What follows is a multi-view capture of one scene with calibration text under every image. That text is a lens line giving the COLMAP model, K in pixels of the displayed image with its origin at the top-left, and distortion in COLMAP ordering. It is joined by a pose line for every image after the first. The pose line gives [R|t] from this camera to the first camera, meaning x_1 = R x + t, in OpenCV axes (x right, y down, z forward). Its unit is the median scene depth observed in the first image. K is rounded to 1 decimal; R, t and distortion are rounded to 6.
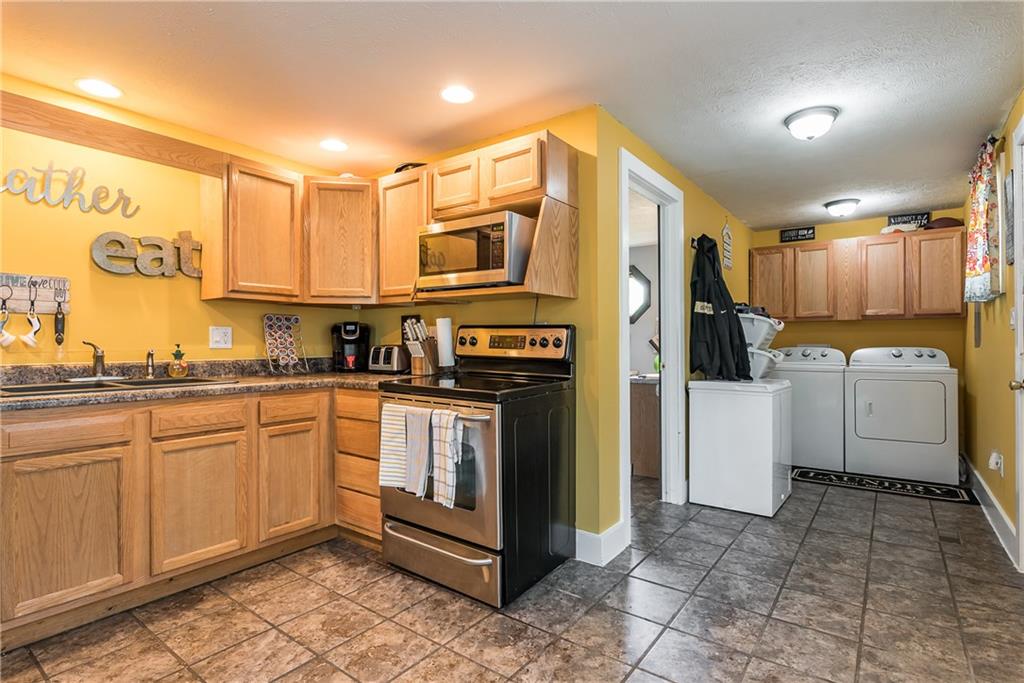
lens RADIAL K [[532.0, 0, 536.8], [0, 532.0, 346.6], [0, 0, 1]] dist [0.006304, -0.000928]
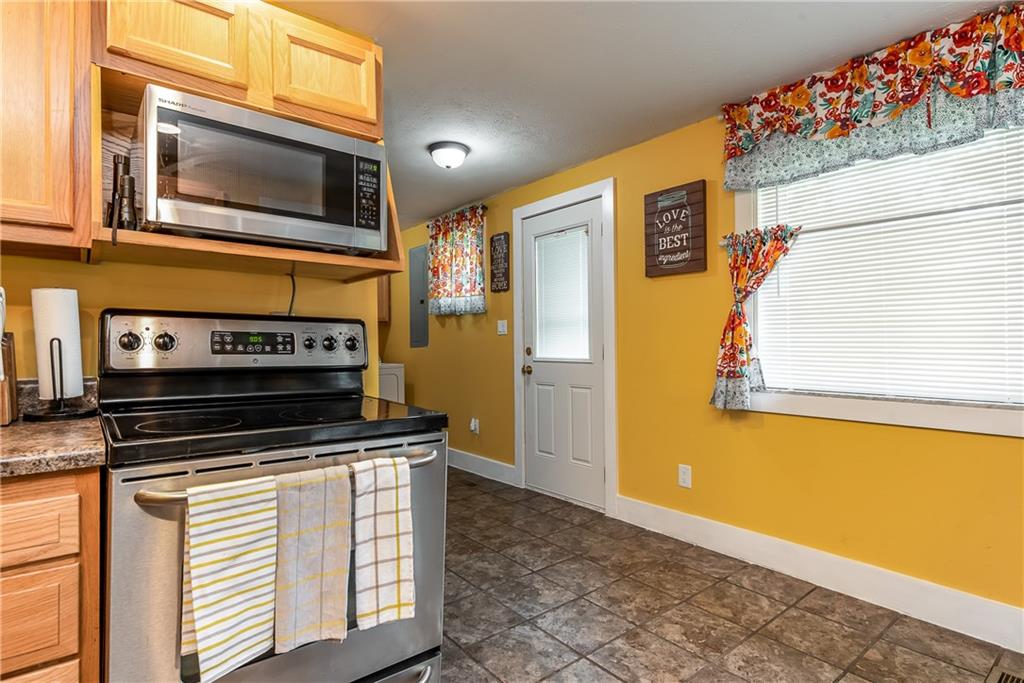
lens RADIAL K [[532.0, 0, 494.1], [0, 532.0, 344.8], [0, 0, 1]] dist [0.006304, -0.000928]
pose [[0.253683, -0.001955, 0.967285, -1.046732], [0.013148, 0.999913, -0.001428, -0.004104], [-0.967198, 0.013080, 0.253687, 1.095124]]
